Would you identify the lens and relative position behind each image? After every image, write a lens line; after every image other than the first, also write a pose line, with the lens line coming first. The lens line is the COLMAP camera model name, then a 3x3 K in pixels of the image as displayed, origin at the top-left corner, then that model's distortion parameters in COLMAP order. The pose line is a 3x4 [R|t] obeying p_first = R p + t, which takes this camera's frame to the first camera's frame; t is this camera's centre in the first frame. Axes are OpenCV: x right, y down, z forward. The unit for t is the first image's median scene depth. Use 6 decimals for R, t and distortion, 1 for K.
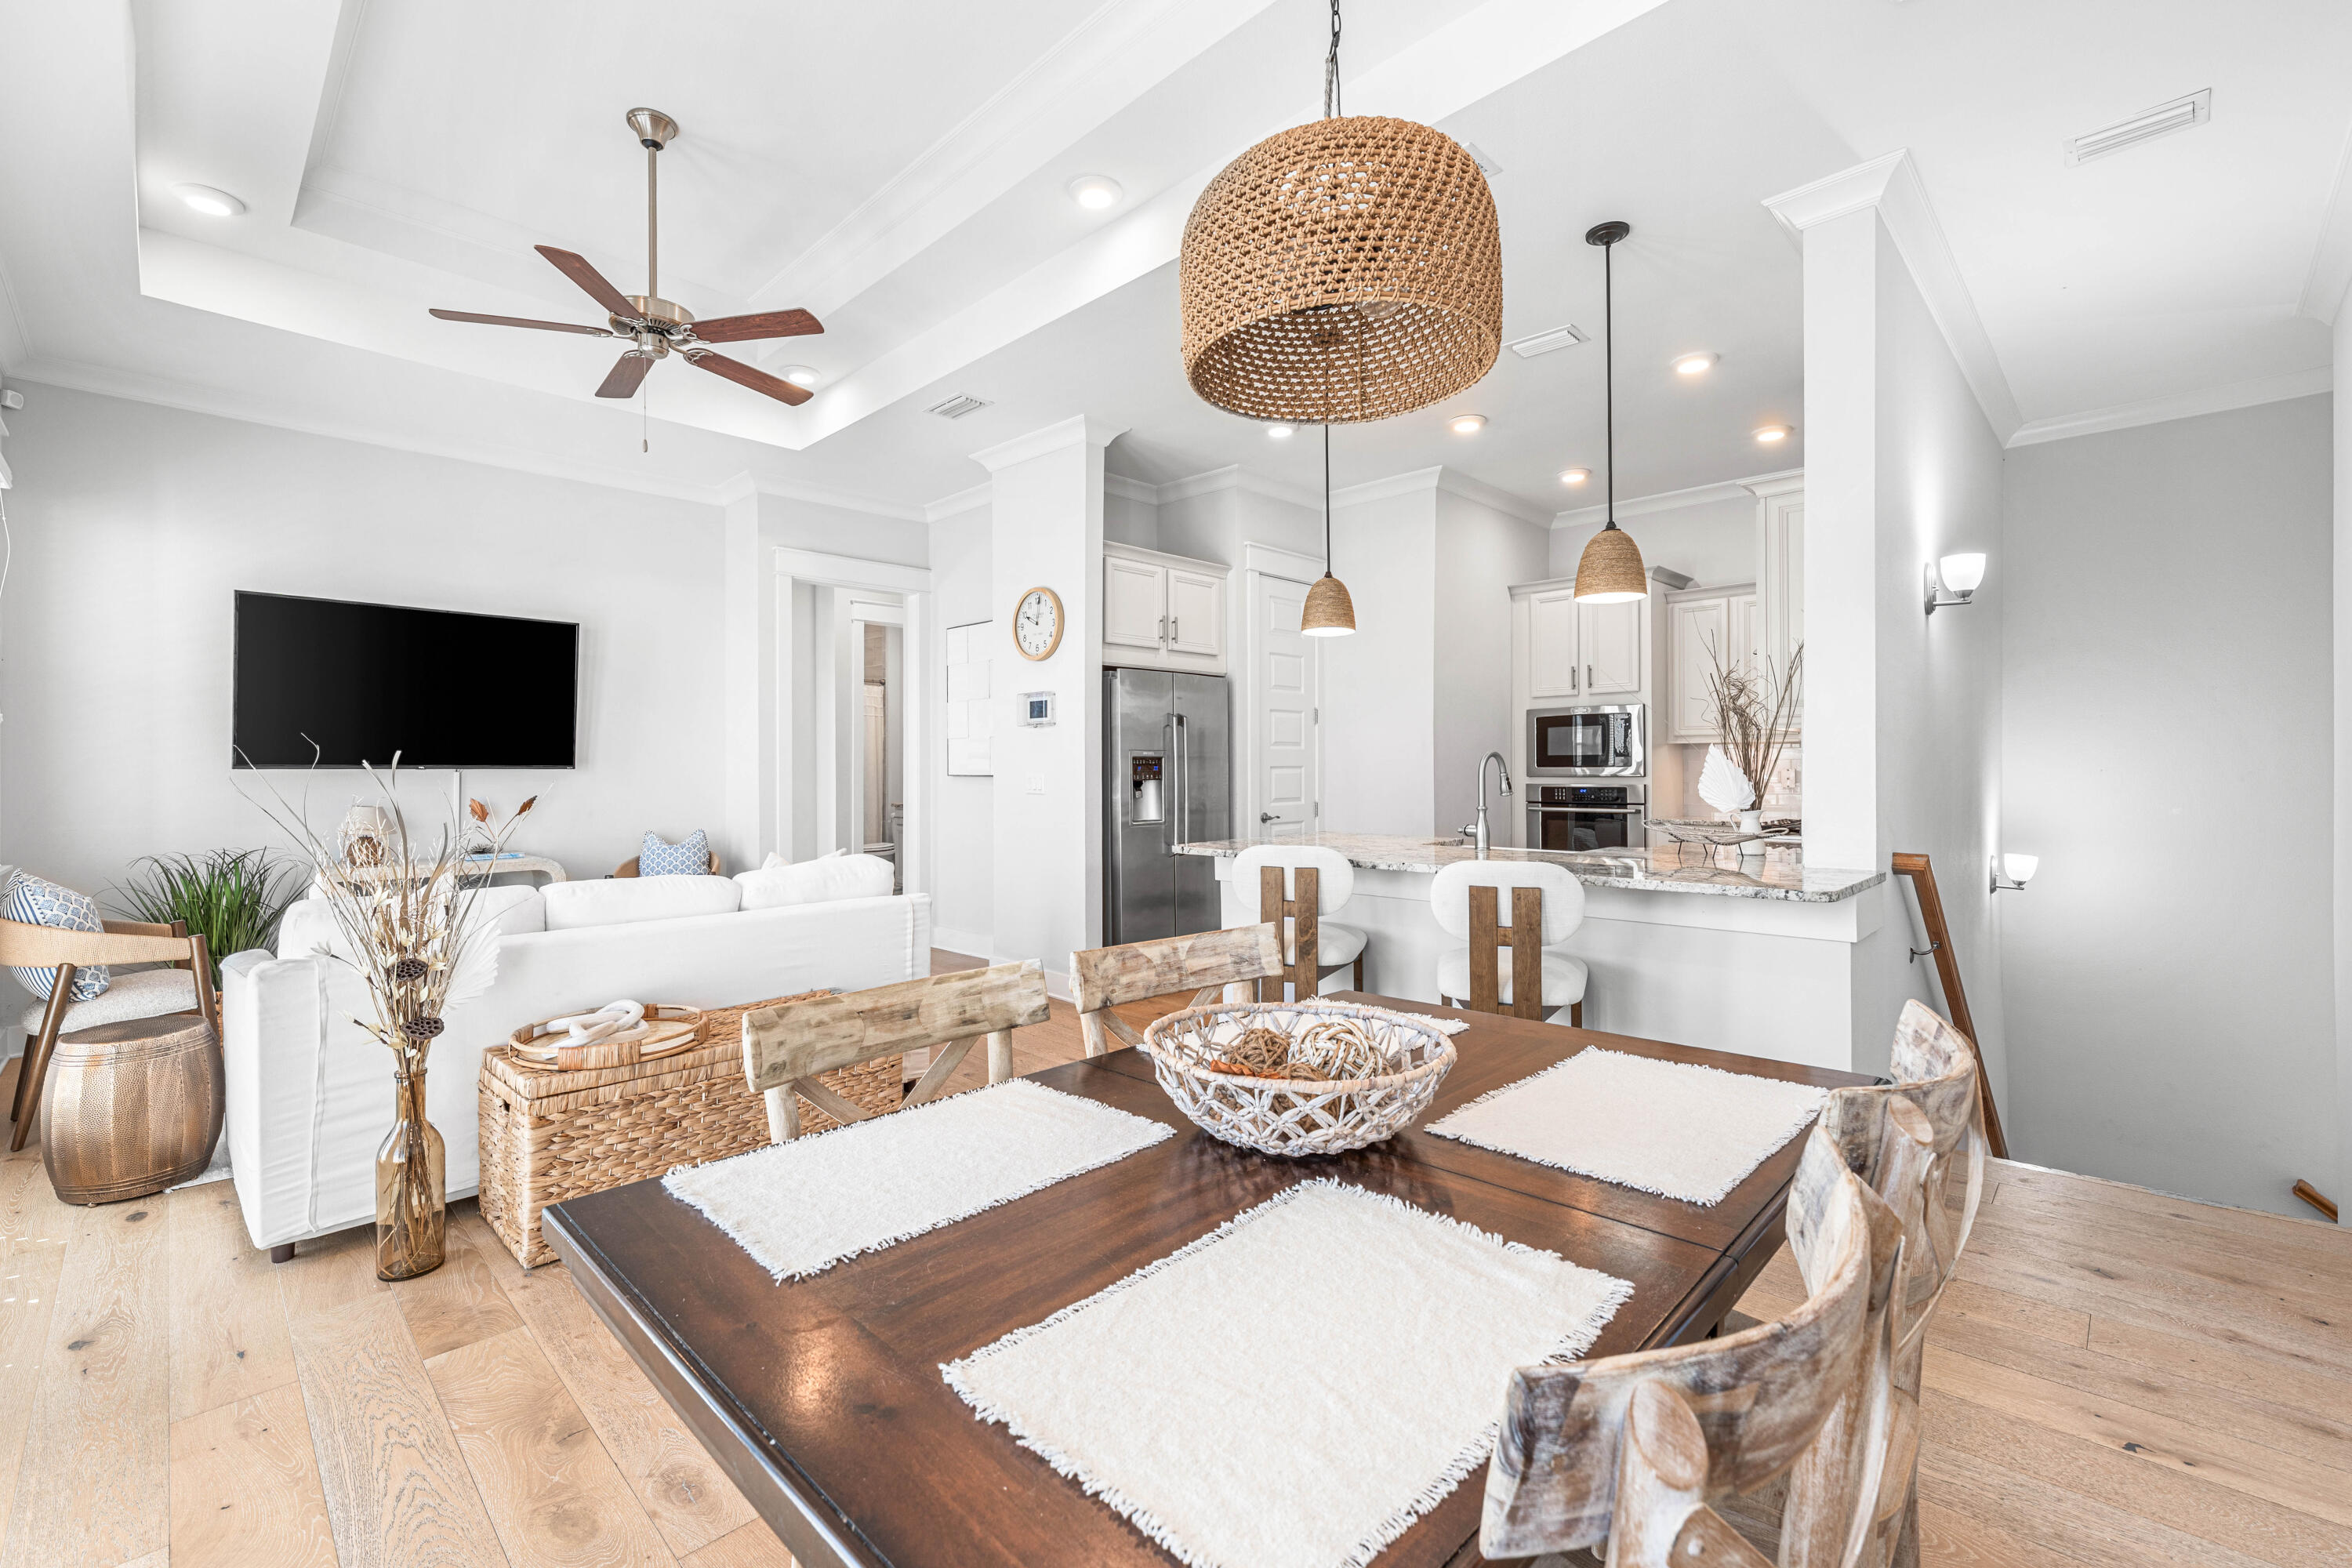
lens RADIAL K [[1008.4, 0, 1170.6], [0, 1008.4, 768.4], [0, 0, 1]] dist [-0.000987, 0.000681]
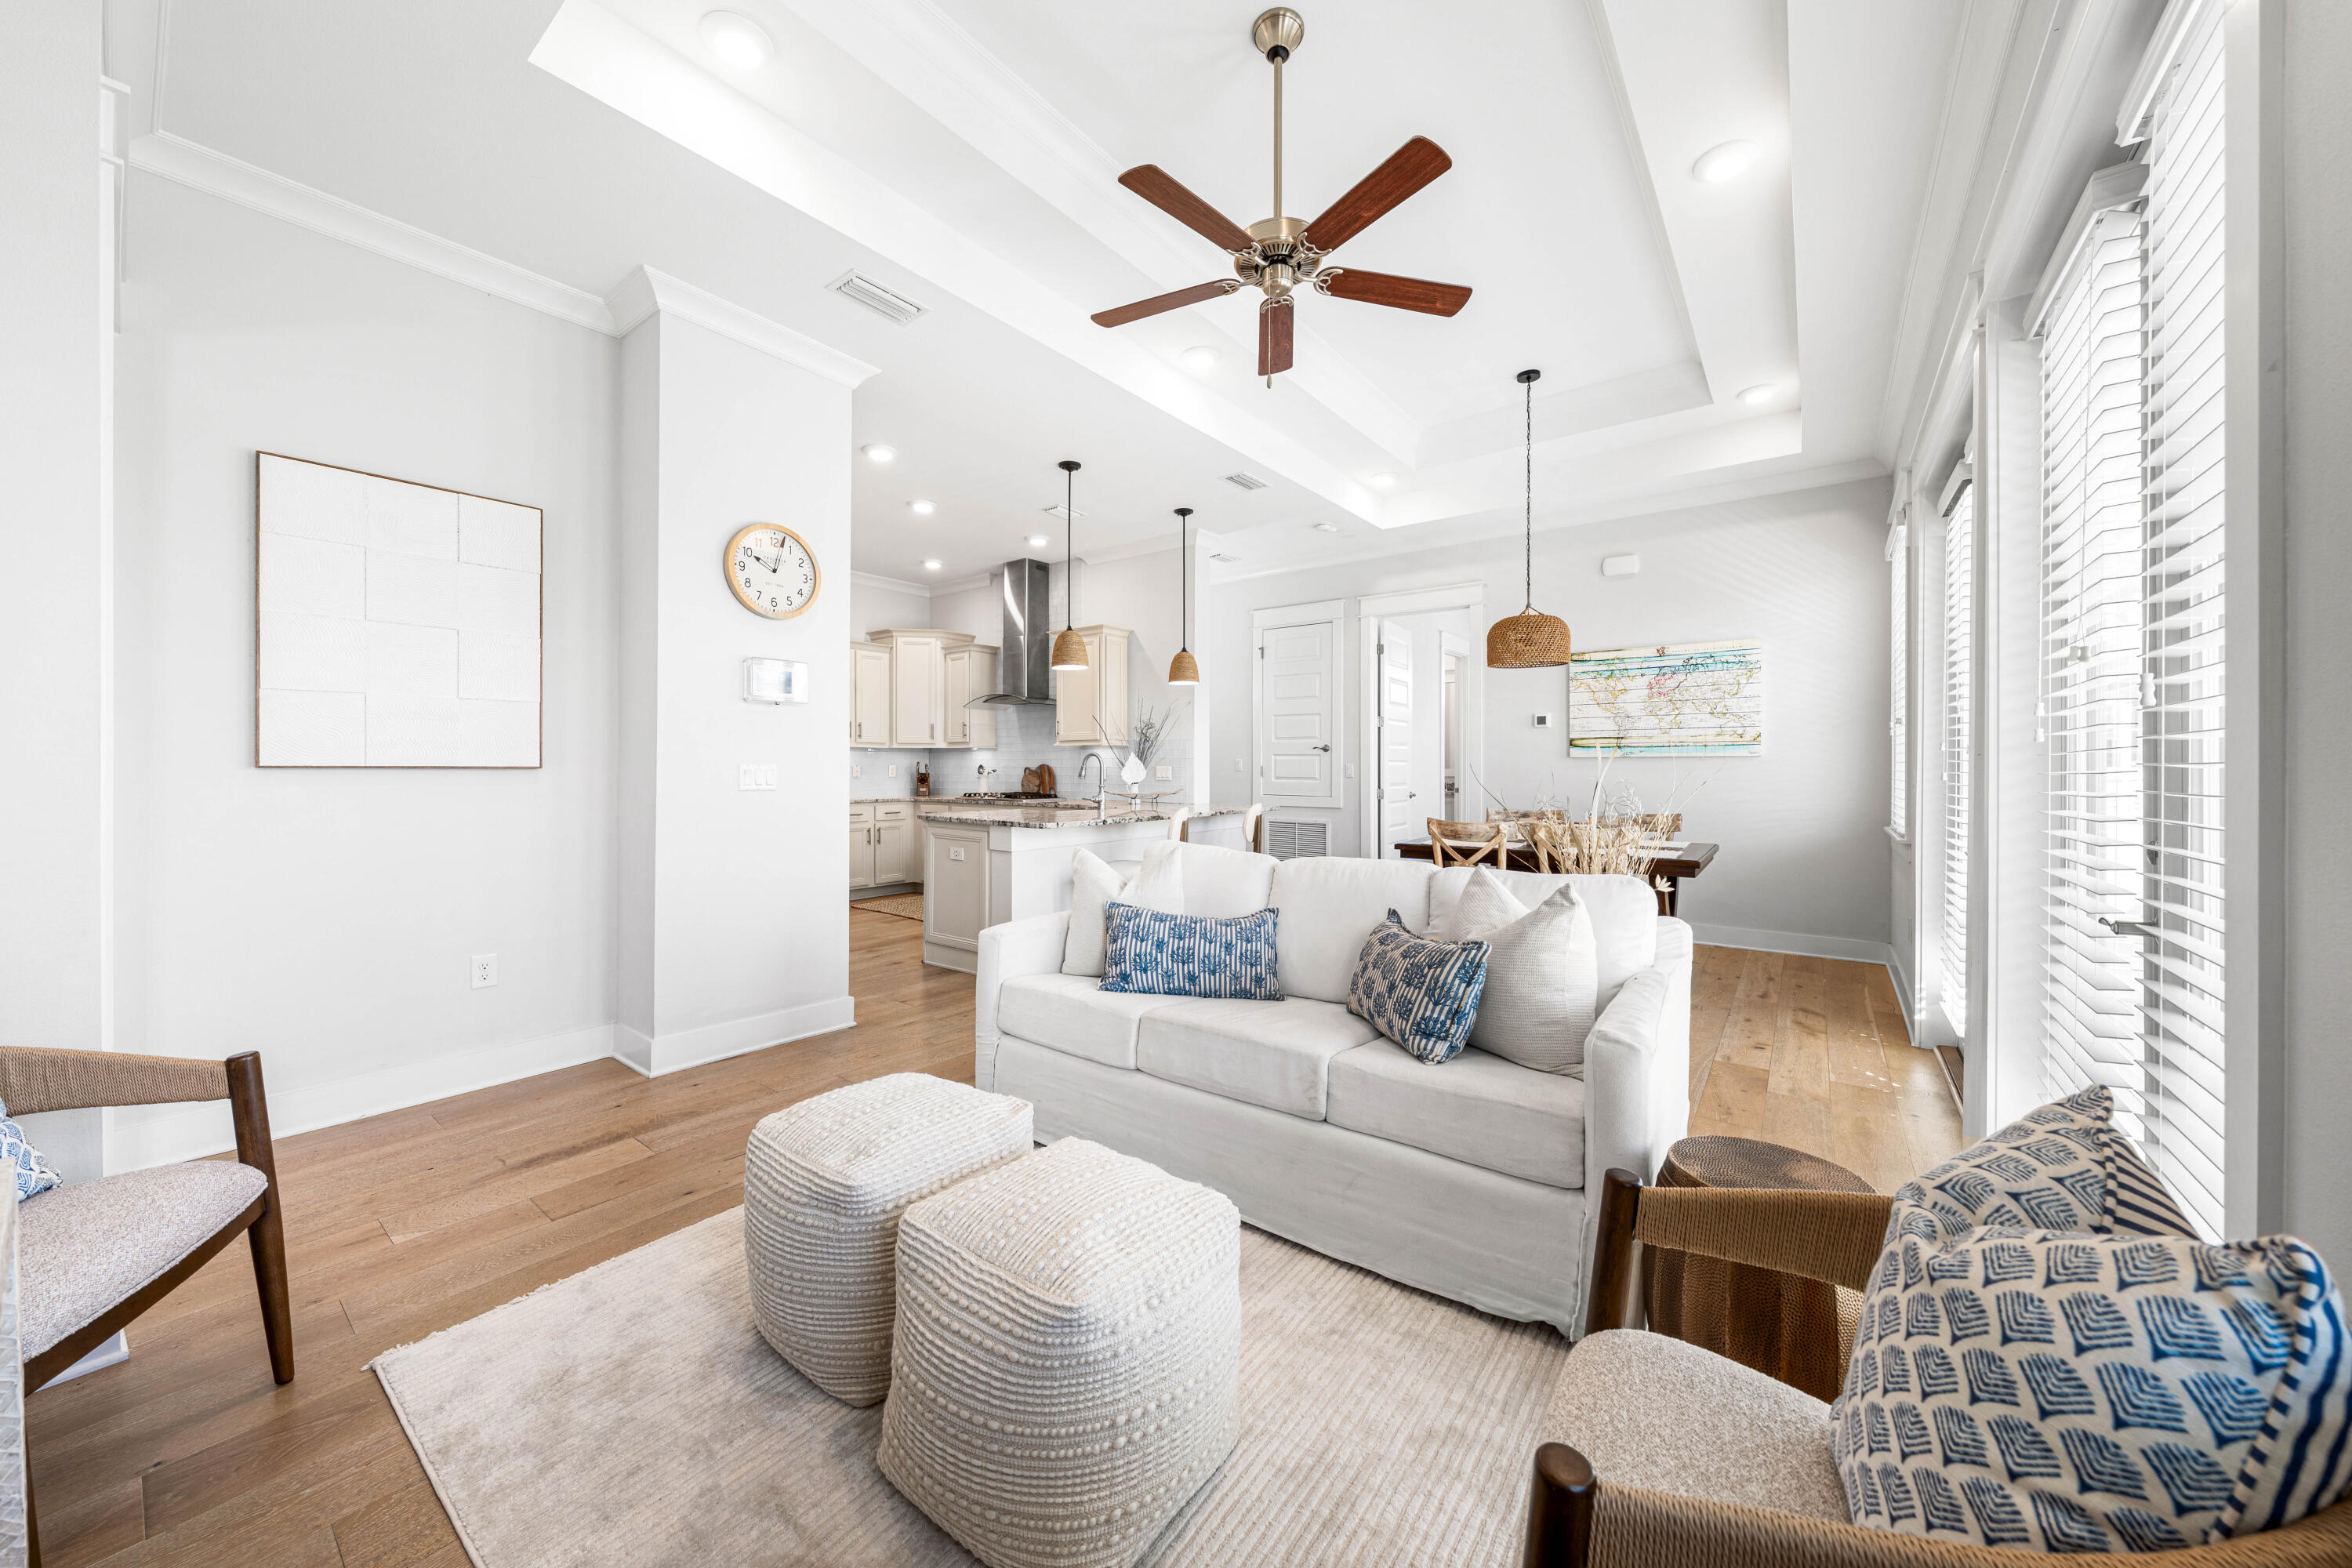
lens RADIAL K [[833.0, 0, 1175.4], [0, 833.0, 772.6], [0, 0, 1]] dist [0.000799, -0.000020]
pose [[-0.133019, -0.002439, 0.991110, -0.804549], [-0.000843, 0.999997, 0.002348, 0.009900], [-0.991113, -0.000523, -0.133021, 0.773724]]
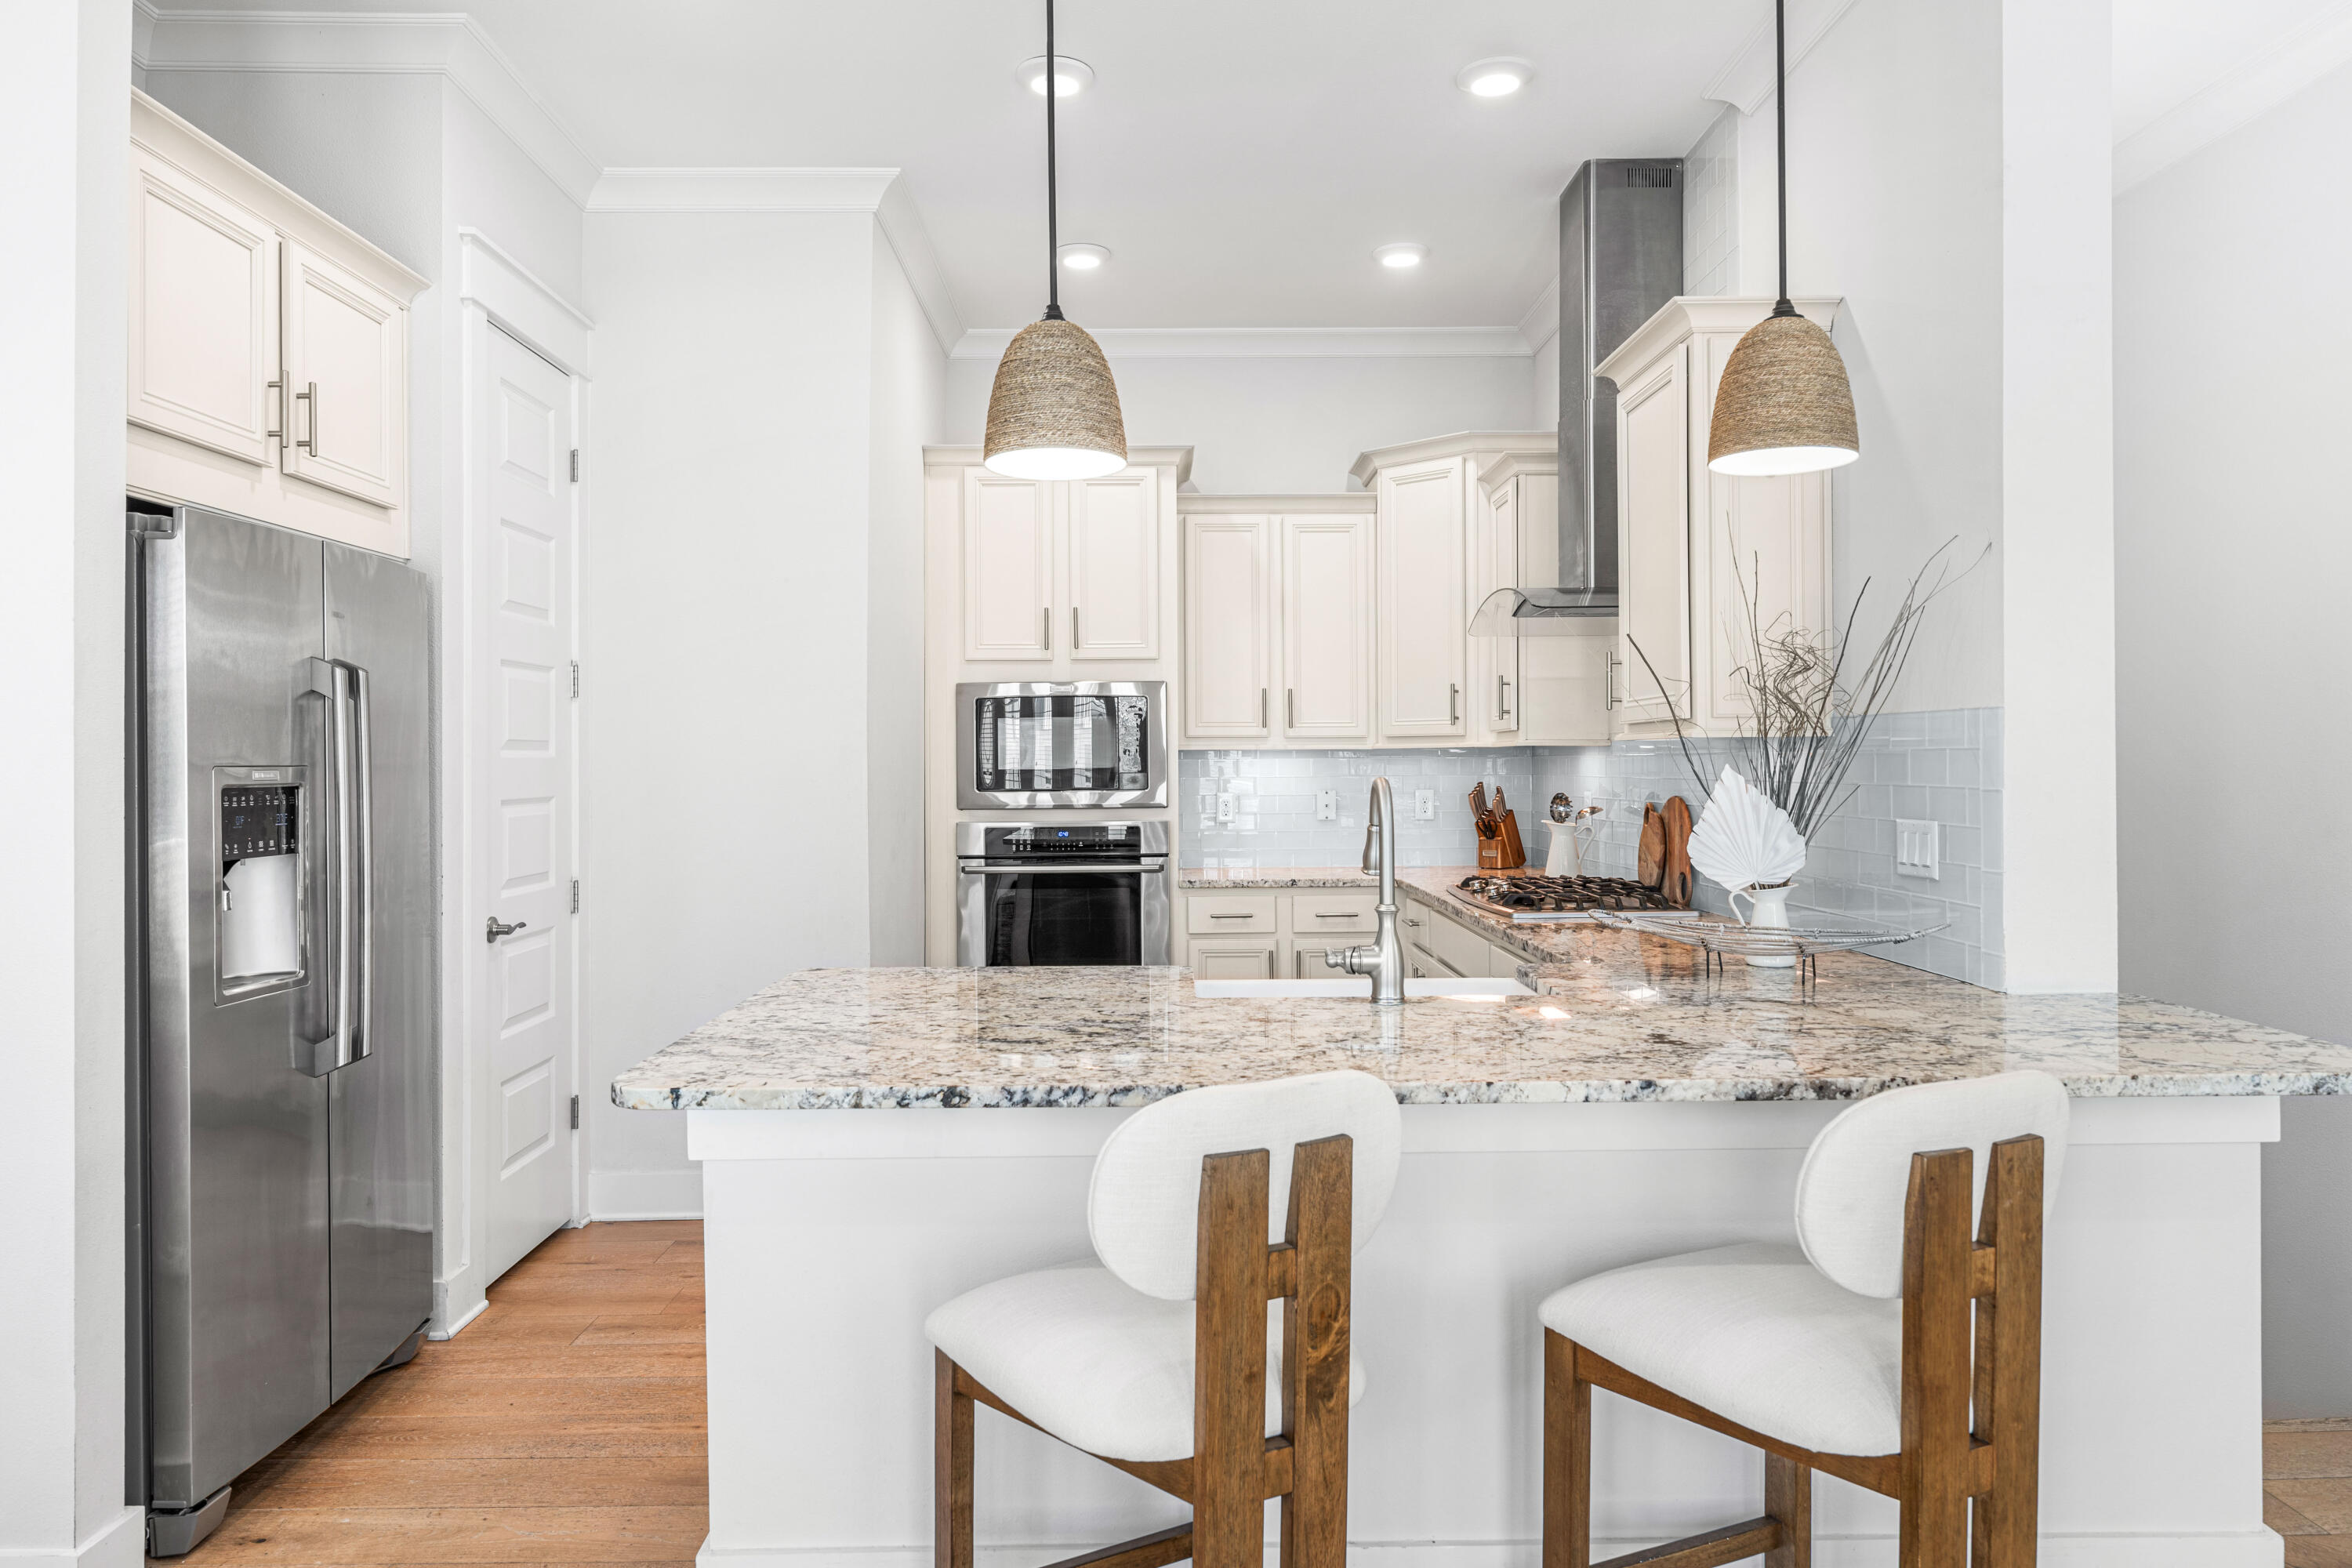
lens RADIAL K [[1522.1, 0, 1179.0], [0, 1522.1, 757.5], [0, 0, 1]] dist [0.002973, 0.000301]
pose [[0.698302, 0.001895, 0.715800, -0.169414], [0.004638, 0.999964, -0.007173, -0.015904], [-0.715788, 0.008329, 0.698268, 0.436517]]
